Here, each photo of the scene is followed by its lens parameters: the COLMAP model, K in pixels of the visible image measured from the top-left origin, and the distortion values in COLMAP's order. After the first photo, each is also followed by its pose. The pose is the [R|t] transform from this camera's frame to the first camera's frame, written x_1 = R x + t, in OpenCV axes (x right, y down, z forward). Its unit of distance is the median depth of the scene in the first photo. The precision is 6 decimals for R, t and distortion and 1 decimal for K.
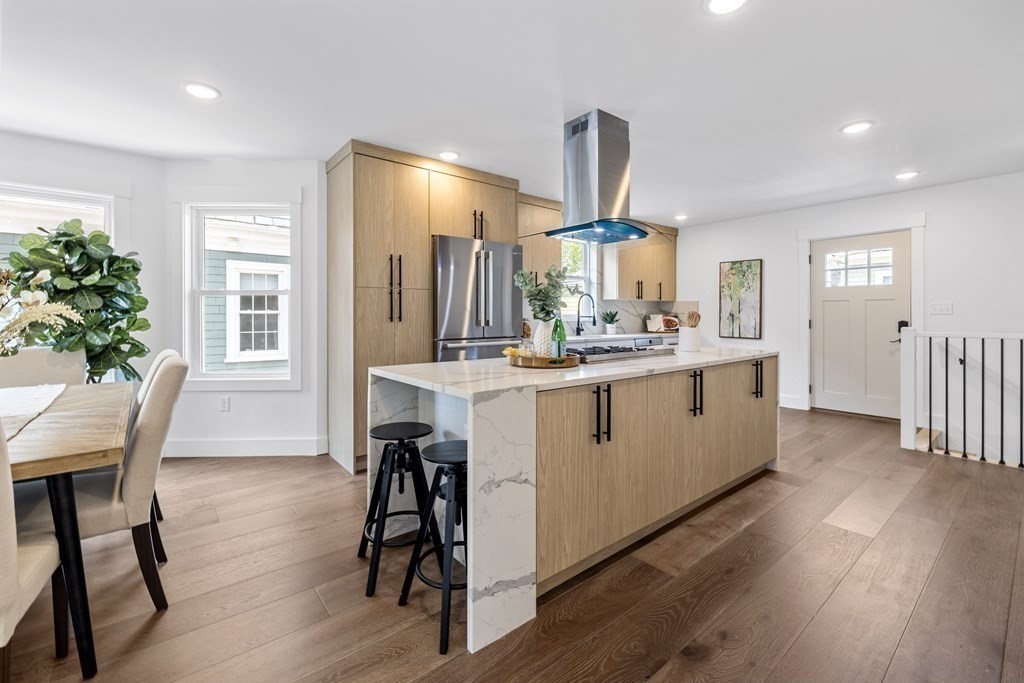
lens RADIAL K [[442.9, 0, 512.0], [0, 442.9, 312.2], [0, 0, 1]] dist [0.005049, 0.000313]
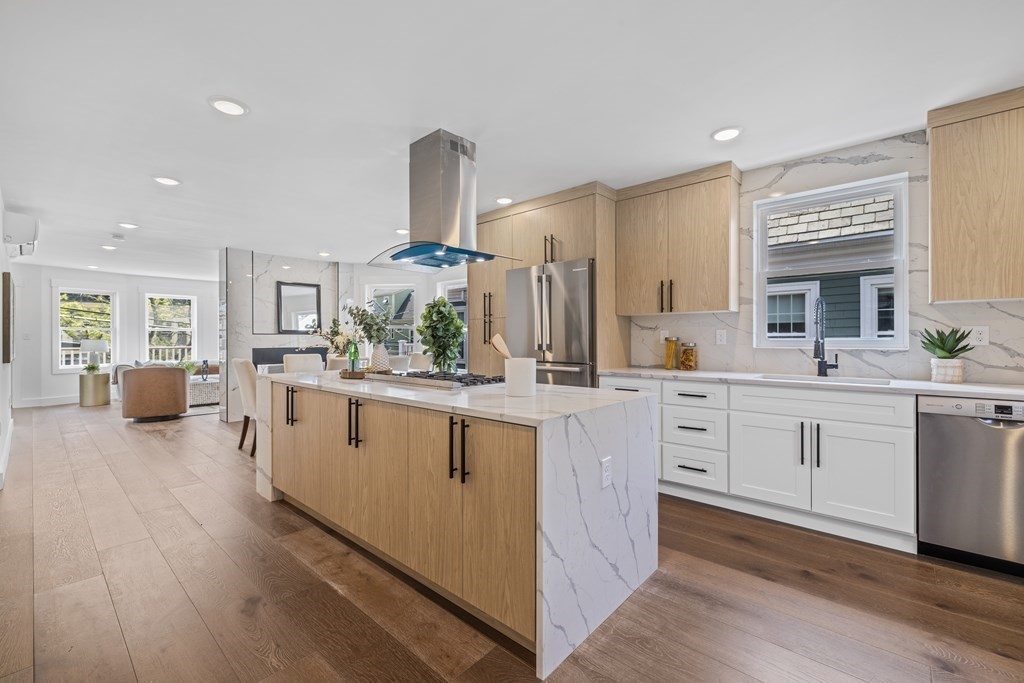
lens RADIAL K [[442.9, 0, 512.5], [0, 442.9, 339.9], [0, 0, 1]] dist [0.005049, 0.000313]
pose [[0.129707, 0.003052, -0.991548, 0.736882], [0.010922, 0.999930, 0.004506, 0.002191], [0.991492, -0.011414, 0.129664, 0.640721]]
